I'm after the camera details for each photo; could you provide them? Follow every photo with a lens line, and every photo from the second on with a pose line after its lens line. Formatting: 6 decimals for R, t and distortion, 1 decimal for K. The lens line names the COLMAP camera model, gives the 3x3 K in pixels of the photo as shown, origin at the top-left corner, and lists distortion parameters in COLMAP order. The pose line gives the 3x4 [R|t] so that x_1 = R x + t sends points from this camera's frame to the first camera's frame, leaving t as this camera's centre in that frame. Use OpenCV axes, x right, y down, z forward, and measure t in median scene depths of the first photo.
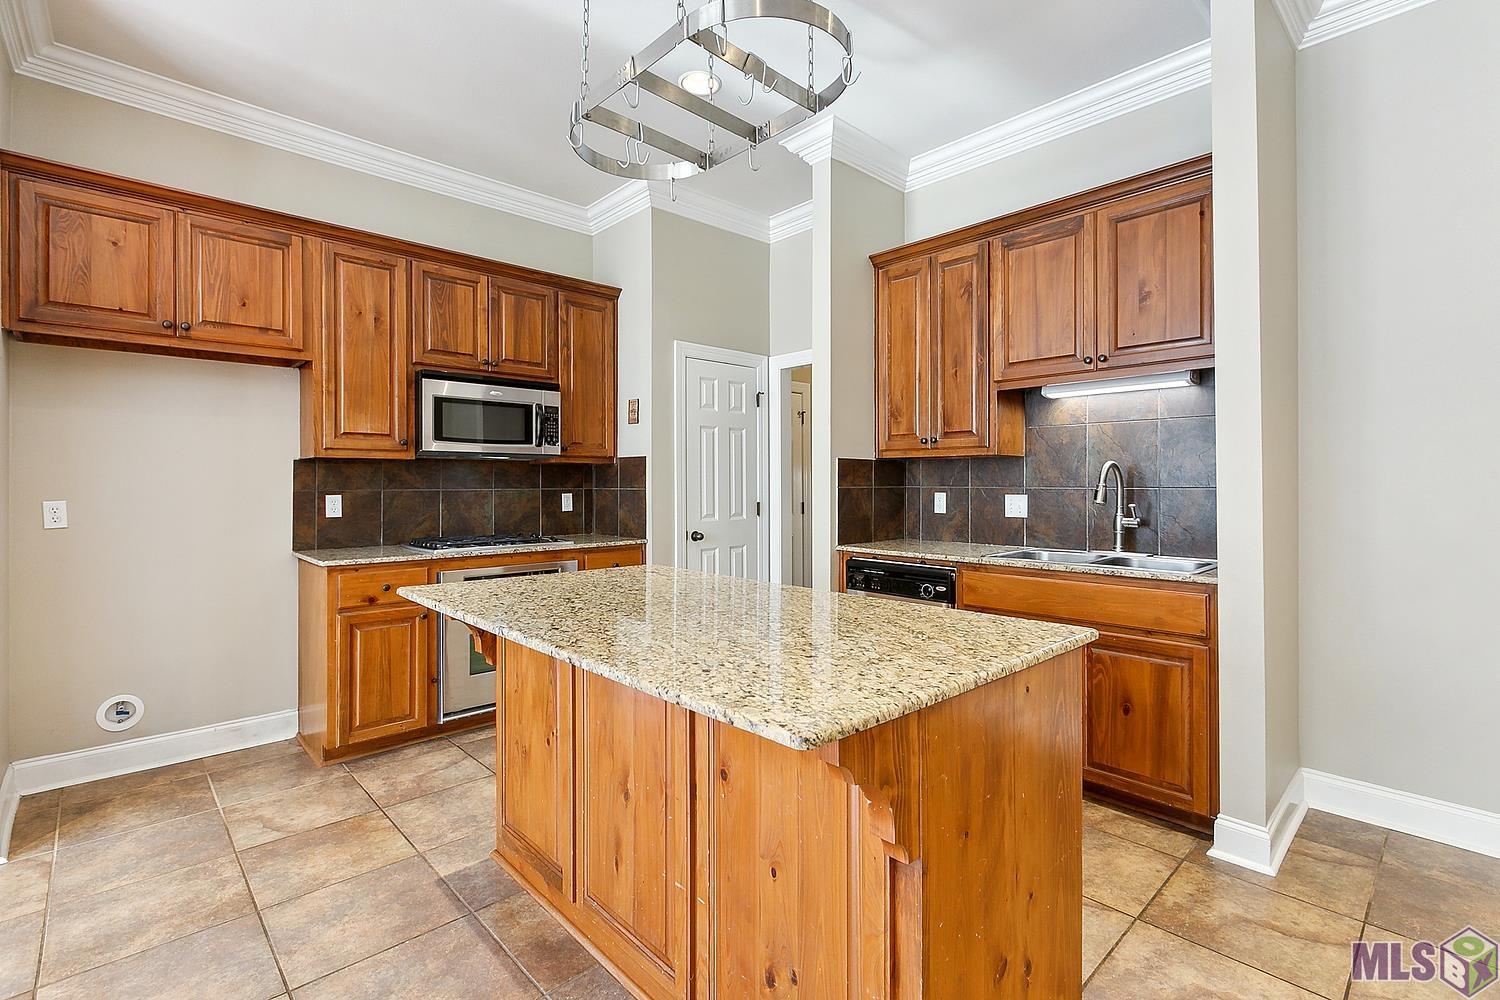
lens RADIAL K [[675.9, 0, 749.6], [0, 675.9, 491.4], [0, 0, 1]] dist [-0.001845, -0.000173]
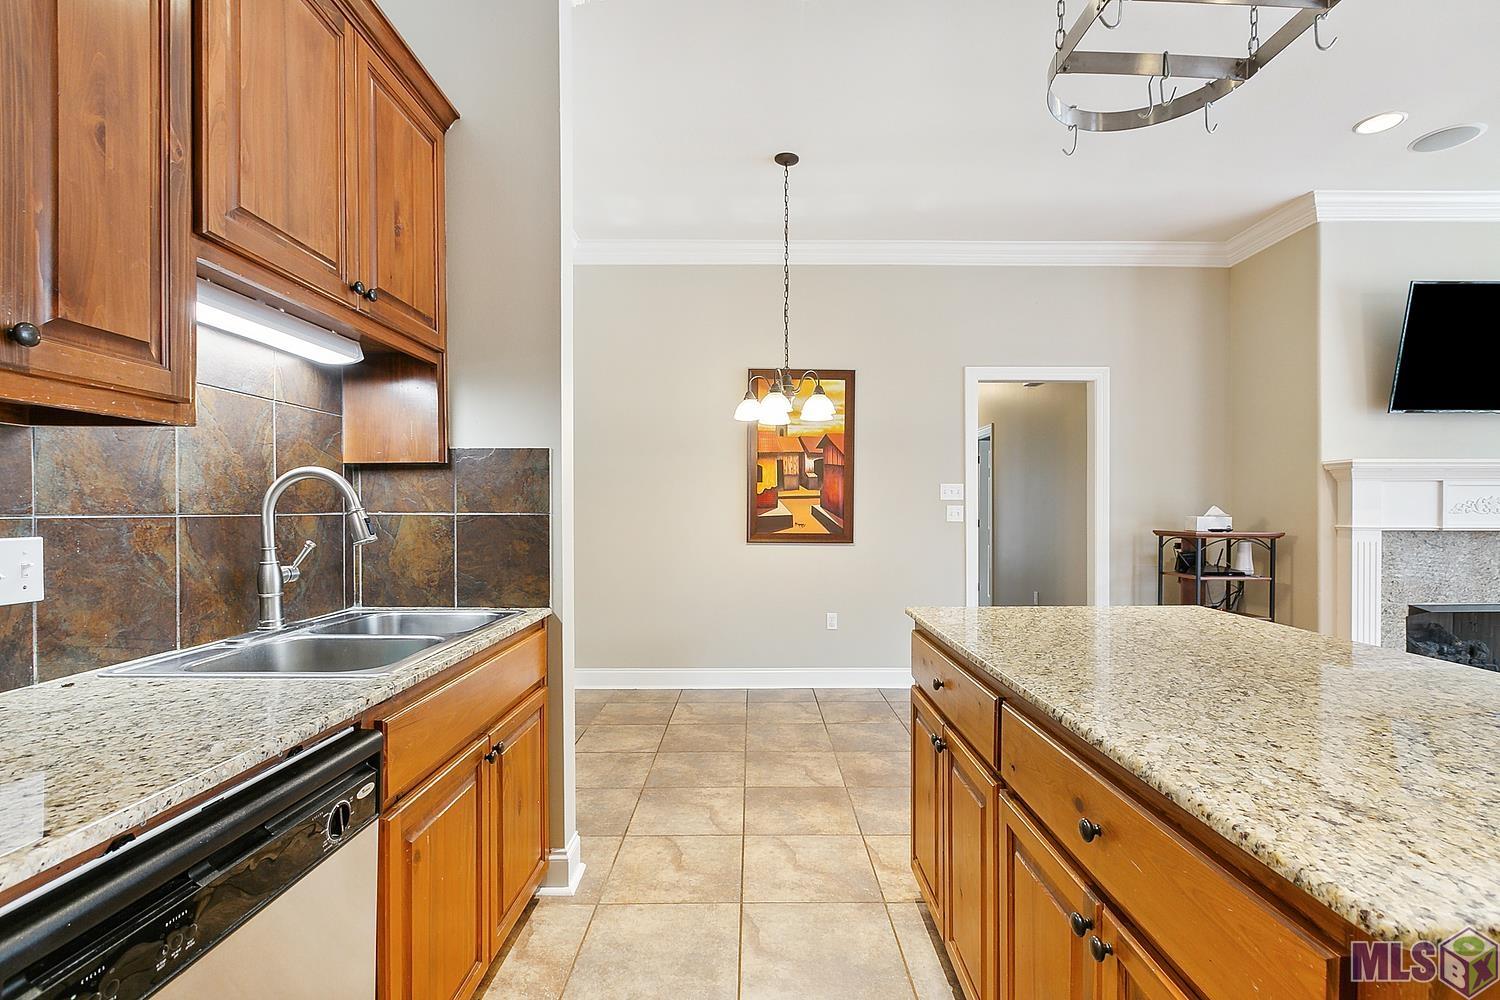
lens RADIAL K [[675.9, 0, 752.9], [0, 675.9, 507.4], [0, 0, 1]] dist [-0.001845, -0.000173]
pose [[-0.734606, -0.000039, 0.678494, -0.107013], [0.003110, 0.999989, 0.003424, -0.010214], [-0.678486, 0.004626, -0.734598, 1.015746]]
